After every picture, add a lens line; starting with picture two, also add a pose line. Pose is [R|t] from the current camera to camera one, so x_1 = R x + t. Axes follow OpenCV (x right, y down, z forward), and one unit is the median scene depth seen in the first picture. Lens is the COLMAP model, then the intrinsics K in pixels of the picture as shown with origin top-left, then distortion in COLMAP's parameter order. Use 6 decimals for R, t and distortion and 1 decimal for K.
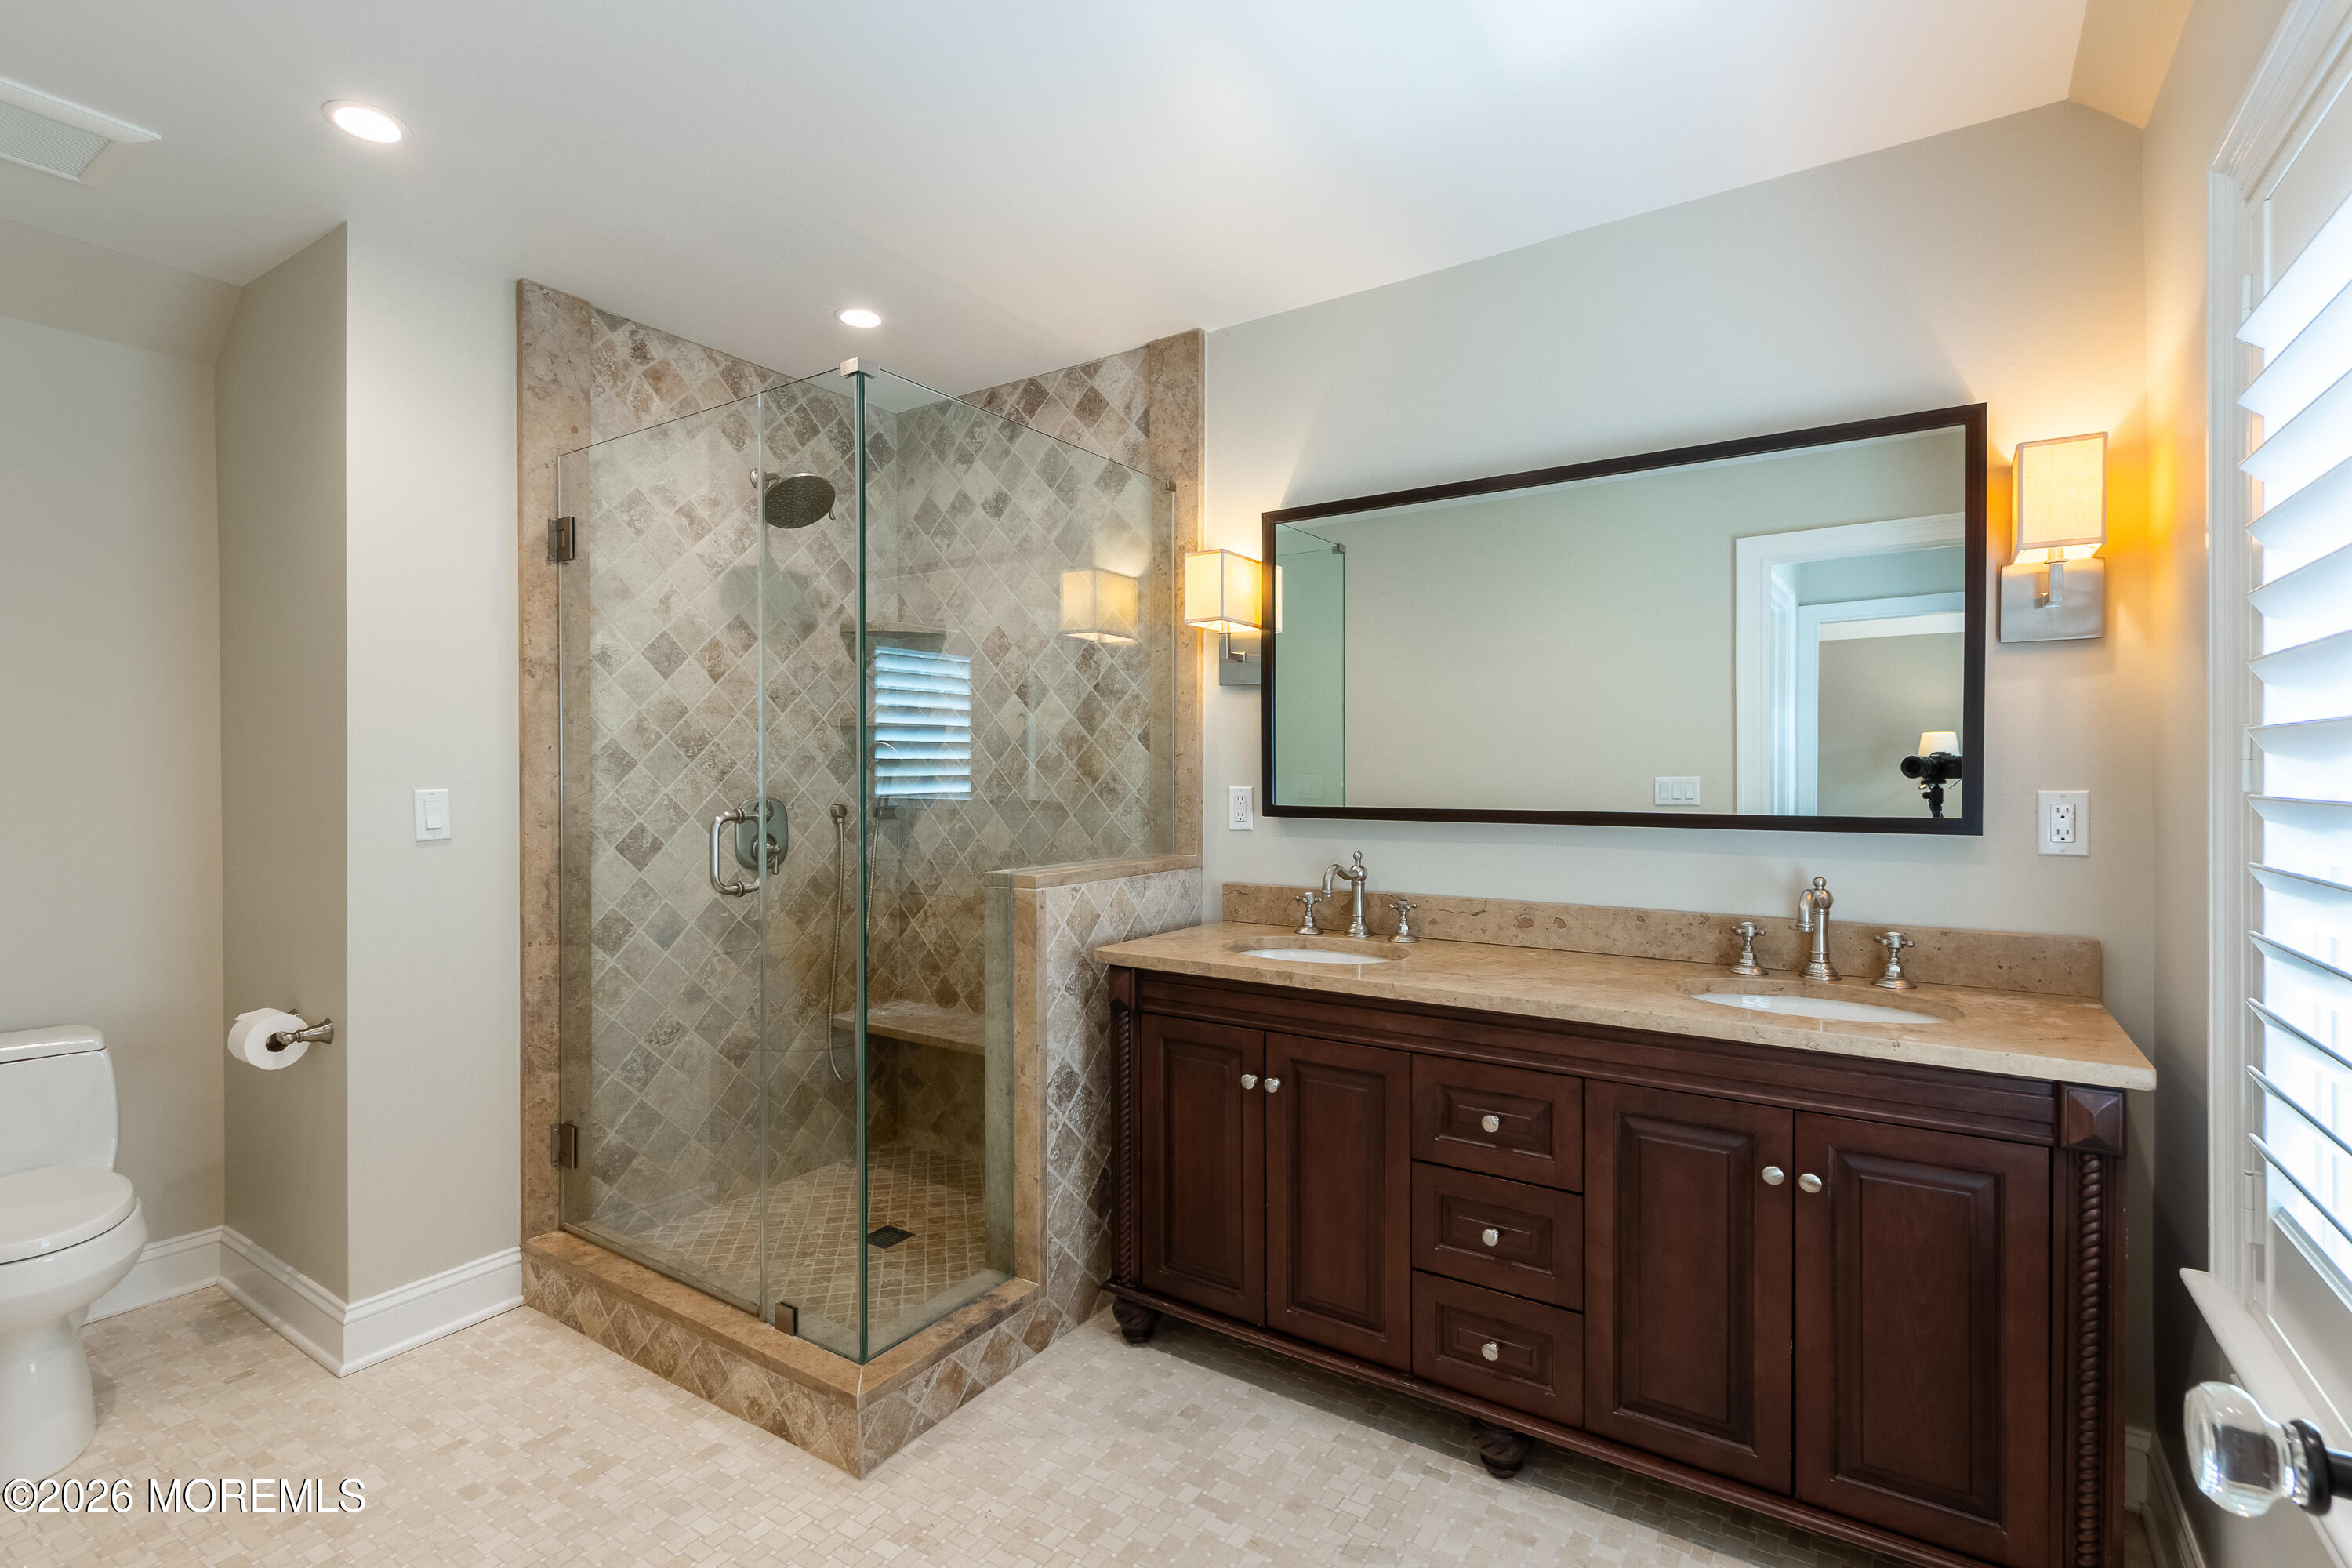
lens RADIAL K [[1073.9, 0, 1192.8], [0, 1073.9, 779.0], [0, 0, 1]] dist [0.002514, -0.000616]
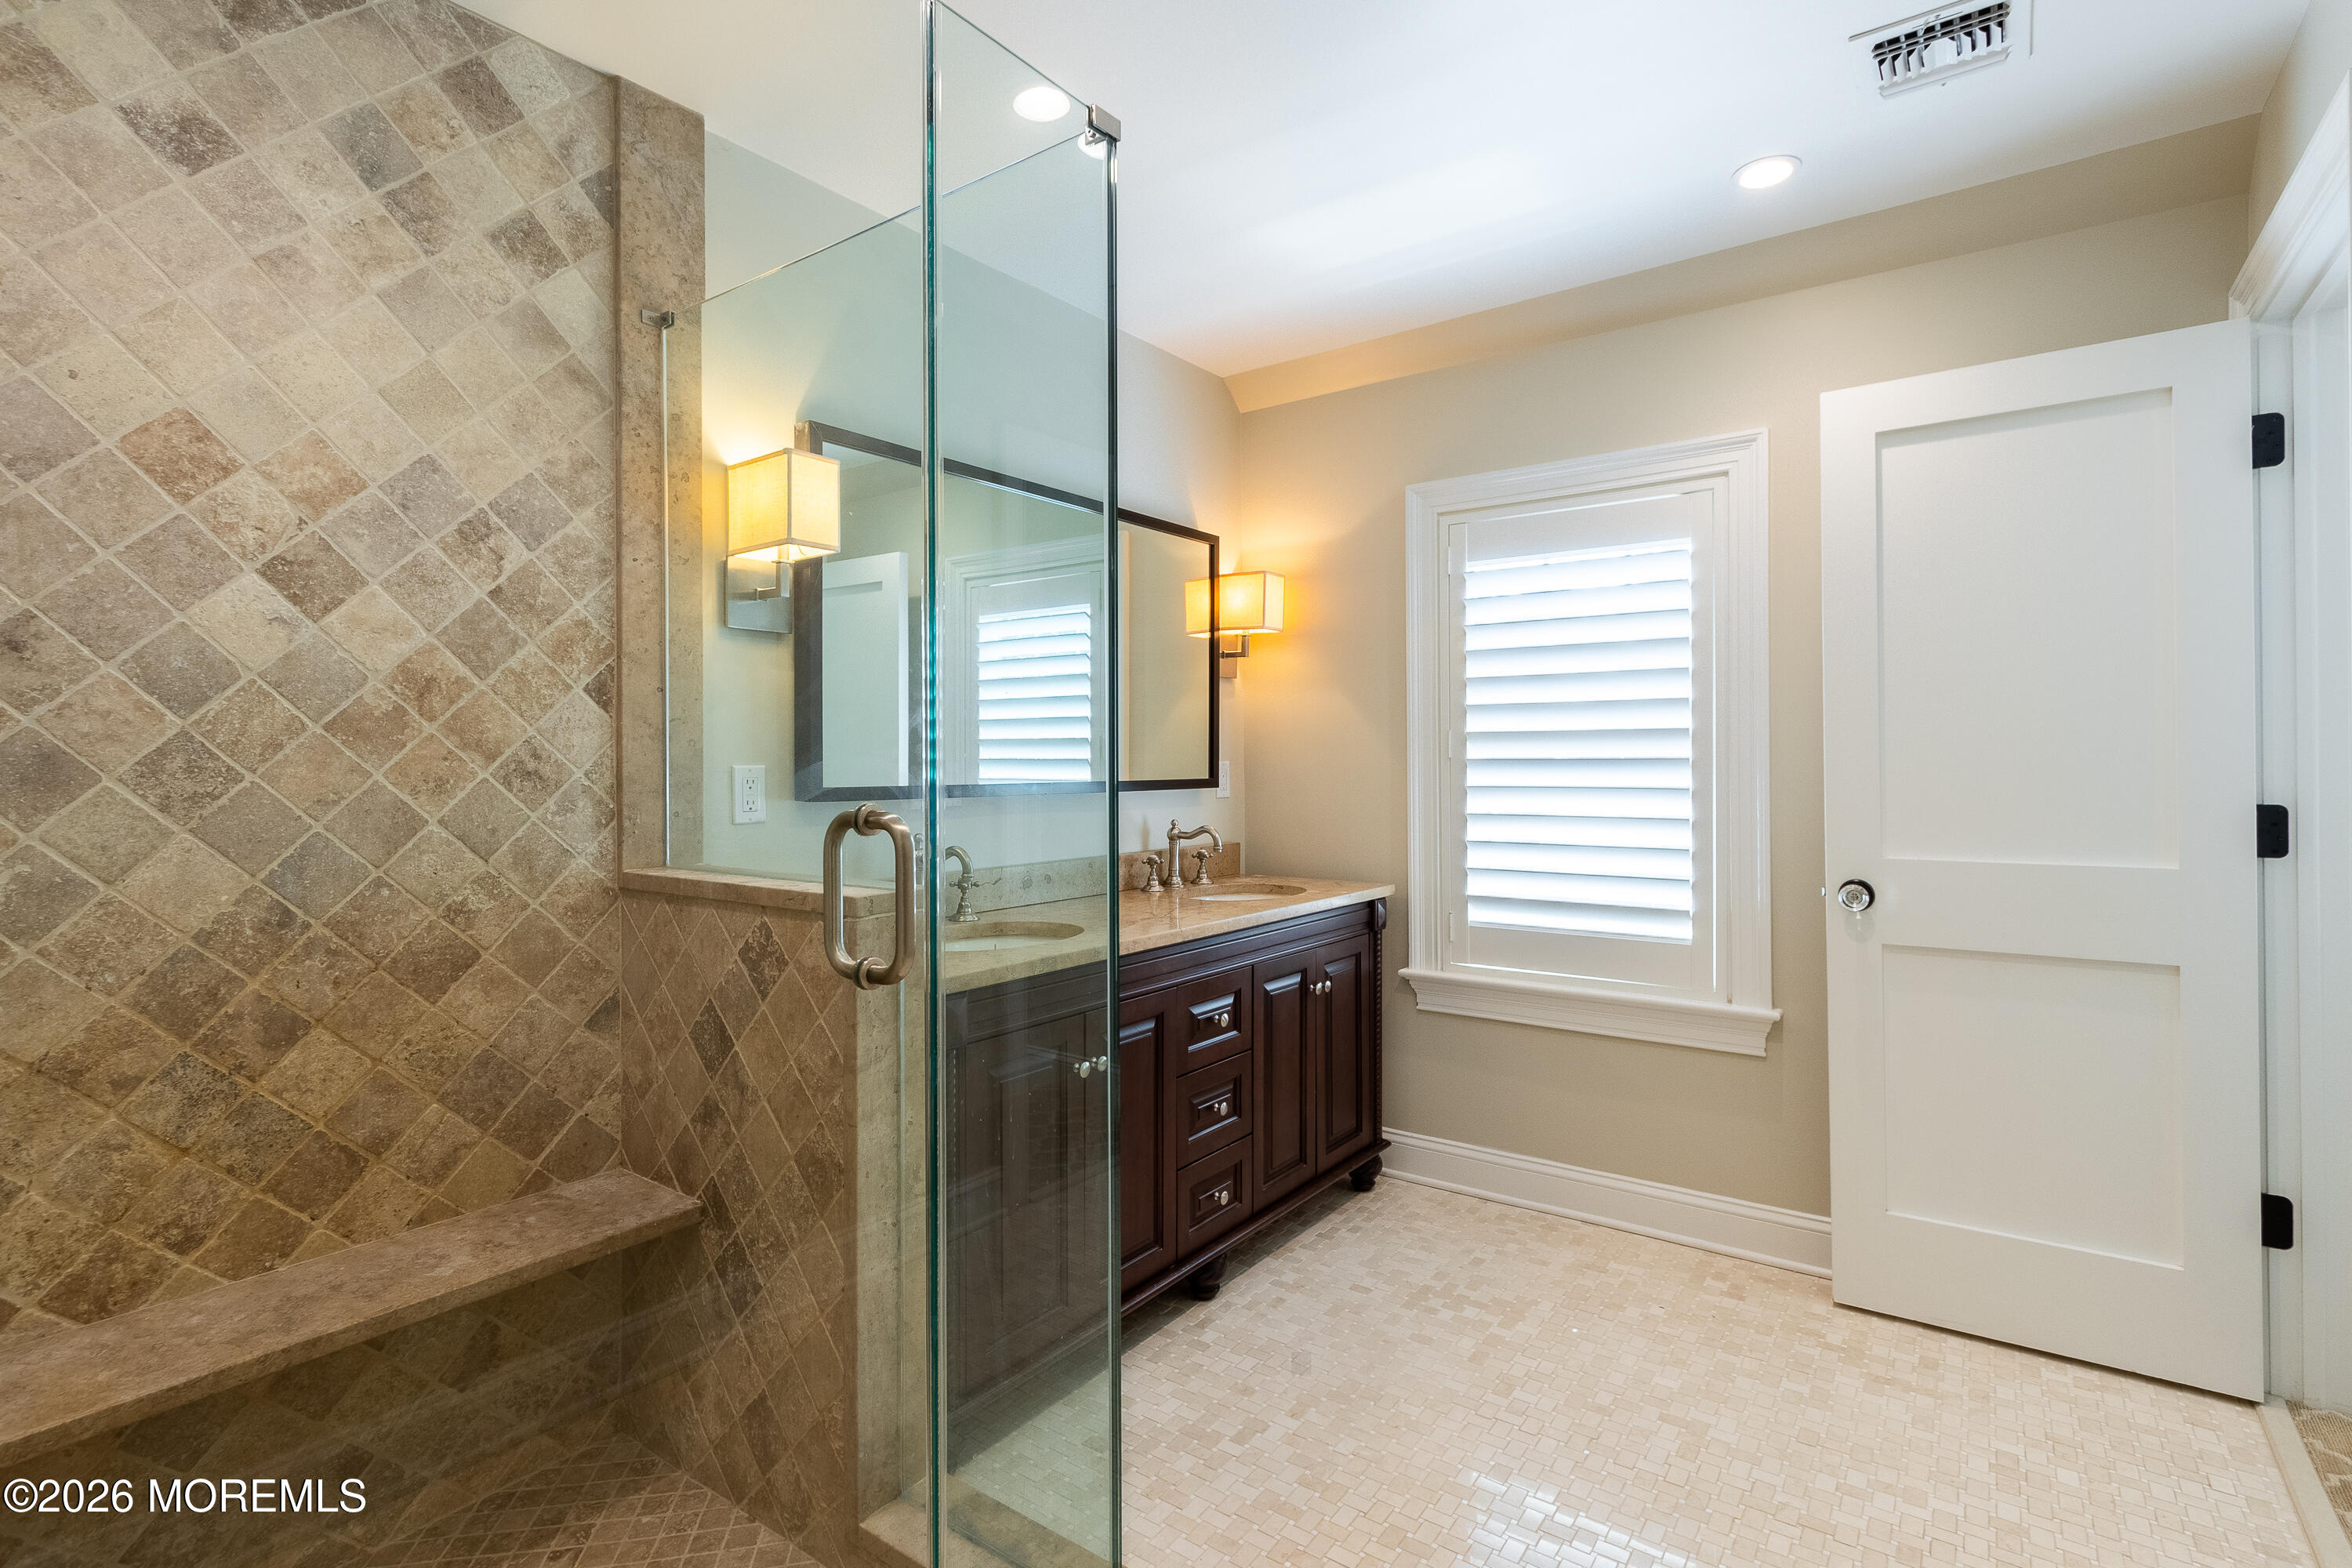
lens RADIAL K [[1073.9, 0, 1193.0], [0, 1073.9, 768.6], [0, 0, 1]] dist [0.002514, -0.000616]
pose [[0.076810, -0.006158, 0.997027, -0.645844], [0.008546, 0.999948, 0.005517, 0.007273], [-0.997009, 0.008097, 0.076858, 0.599263]]
